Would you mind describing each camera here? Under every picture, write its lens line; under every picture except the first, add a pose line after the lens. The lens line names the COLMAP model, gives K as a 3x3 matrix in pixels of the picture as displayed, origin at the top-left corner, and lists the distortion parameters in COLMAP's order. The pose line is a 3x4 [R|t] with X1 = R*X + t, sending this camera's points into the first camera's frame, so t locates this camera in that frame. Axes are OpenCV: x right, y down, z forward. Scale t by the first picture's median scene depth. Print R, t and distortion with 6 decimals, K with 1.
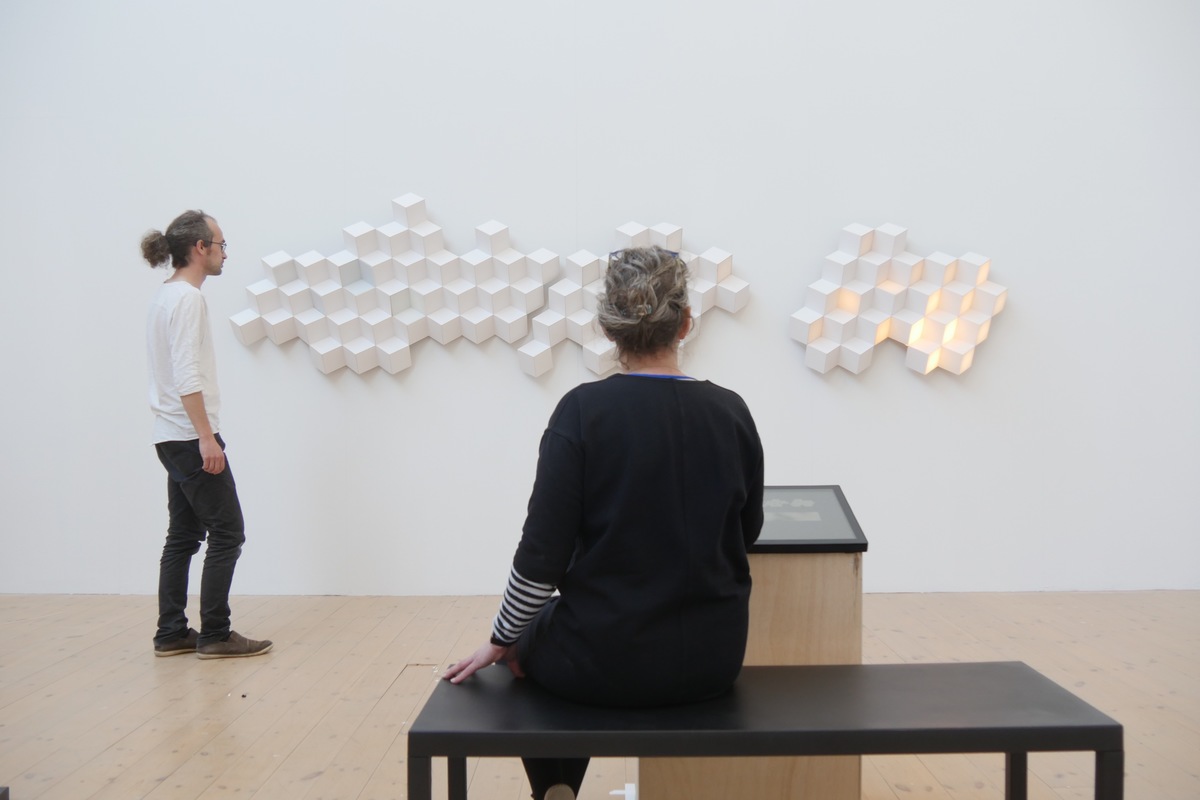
lens RADIAL K [[1061.6, 0, 601.4], [0, 1061.6, 401.9], [0, 0, 1]] dist [-0.072169, 0.012598]
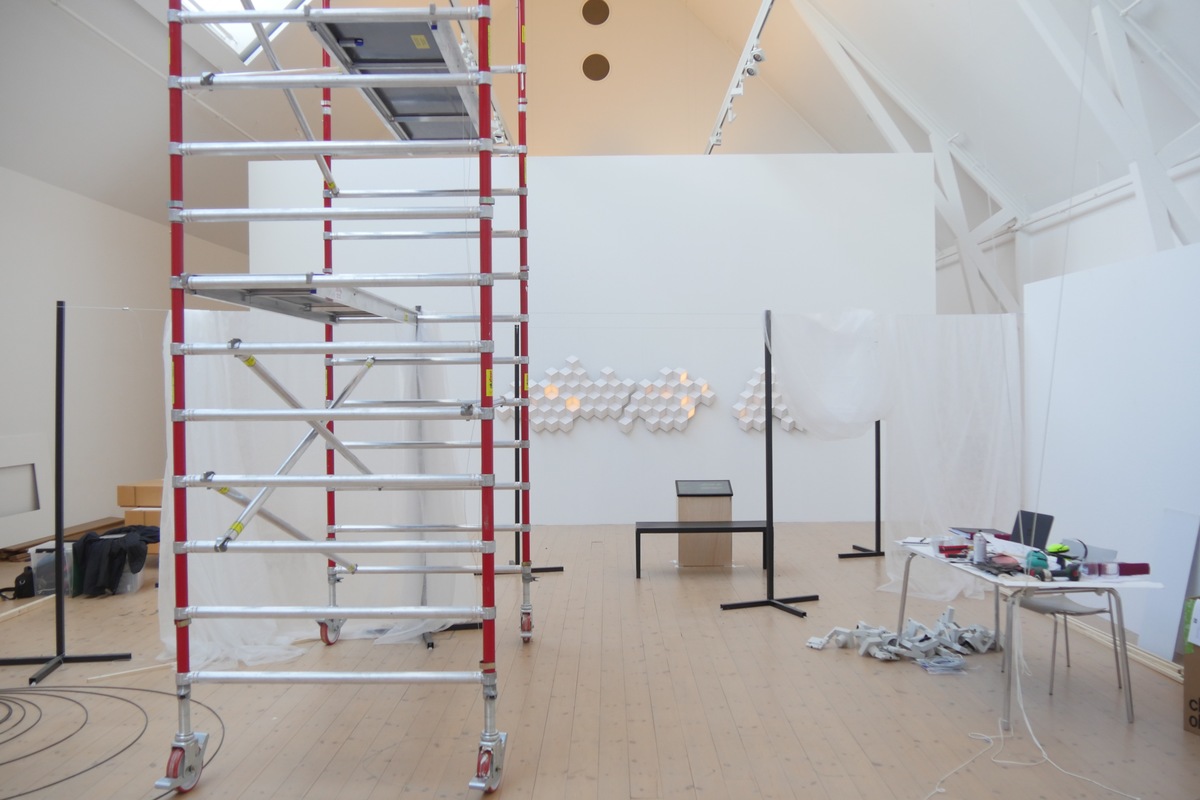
lens RADIAL K [[1061.6, 0, 598.2], [0, 1061.6, 398.7], [0, 0, 1]] dist [-0.072169, 0.012598]
pose [[0.999753, -0.003157, 0.021983, -0.309023], [0.002794, 0.999860, 0.016504, -0.246372], [-0.022032, -0.016439, 0.999622, -2.430136]]
